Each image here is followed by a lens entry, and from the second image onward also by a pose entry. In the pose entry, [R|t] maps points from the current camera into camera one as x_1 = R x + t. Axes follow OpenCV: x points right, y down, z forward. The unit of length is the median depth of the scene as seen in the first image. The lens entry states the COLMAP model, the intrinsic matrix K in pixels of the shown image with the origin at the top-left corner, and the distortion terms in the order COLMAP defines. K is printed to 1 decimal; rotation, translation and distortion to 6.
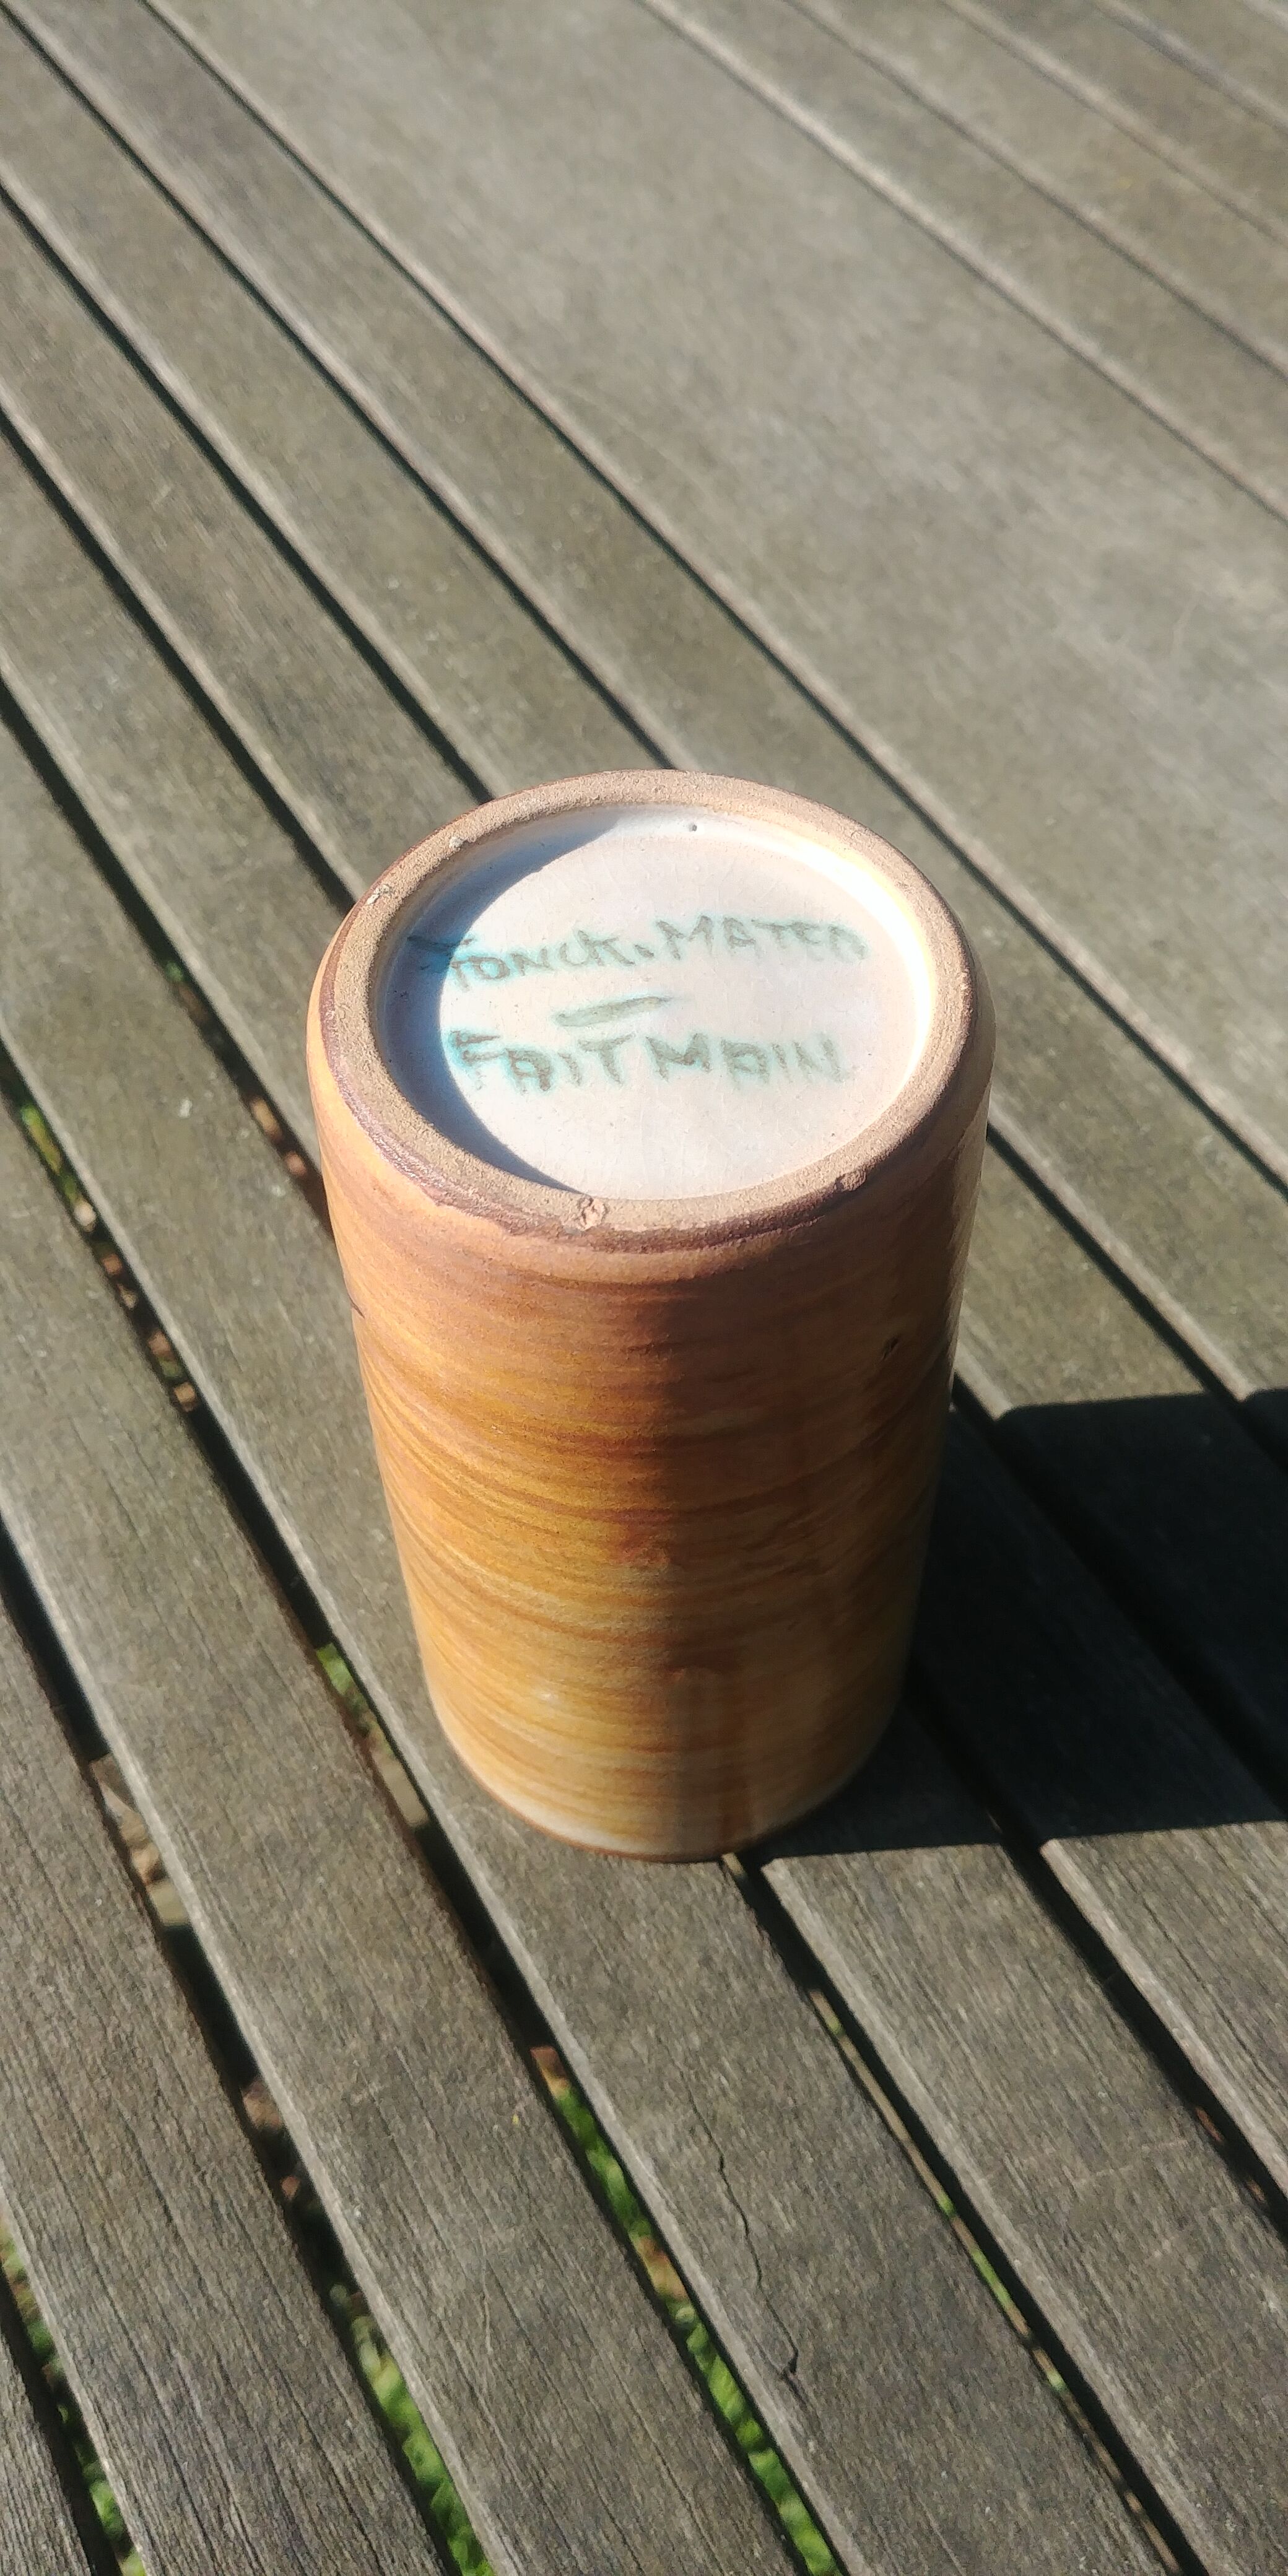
lens RADIAL K [[2201.0, 0, 680.3], [0, 2201.0, 1248.4], [0, 0, 1]] dist [0.097823, -0.210471]
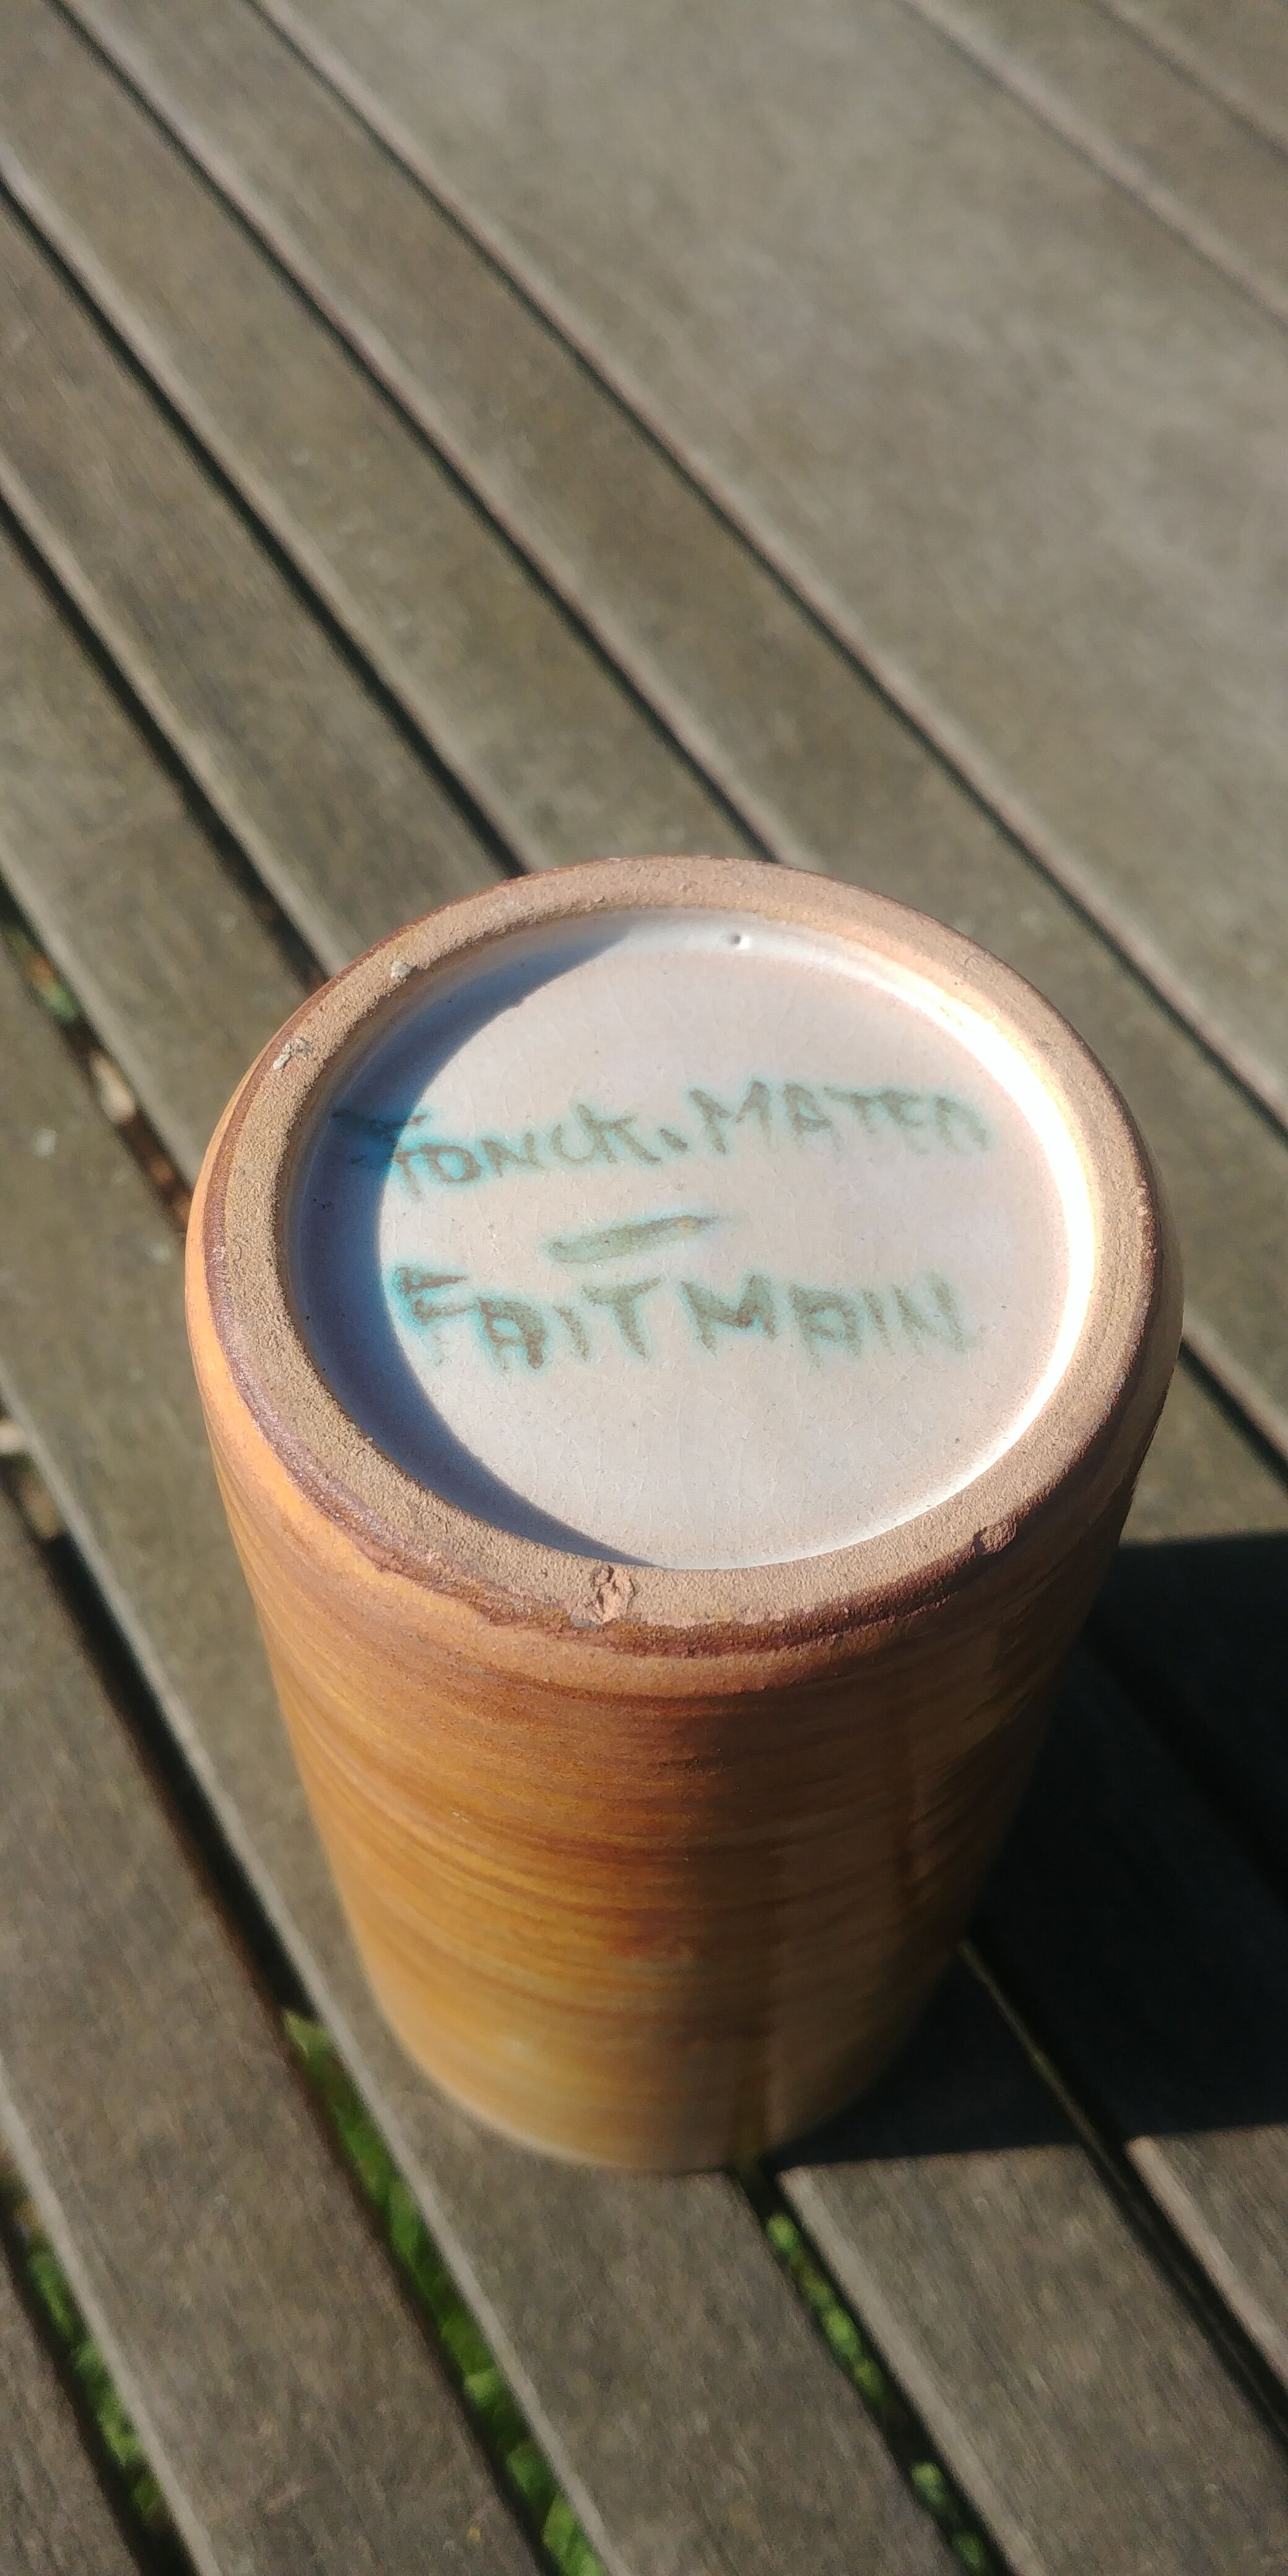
lens RADIAL K [[2210.8, 0, 655.9], [0, 2210.8, 1208.3], [0, 0, 1]] dist [0.069953, -0.165193]
pose [[0.999534, 0.003089, 0.030384, -0.033182], [-0.005287, 0.997354, 0.072502, -0.126228], [-0.030080, -0.072629, 0.996905, 0.233993]]
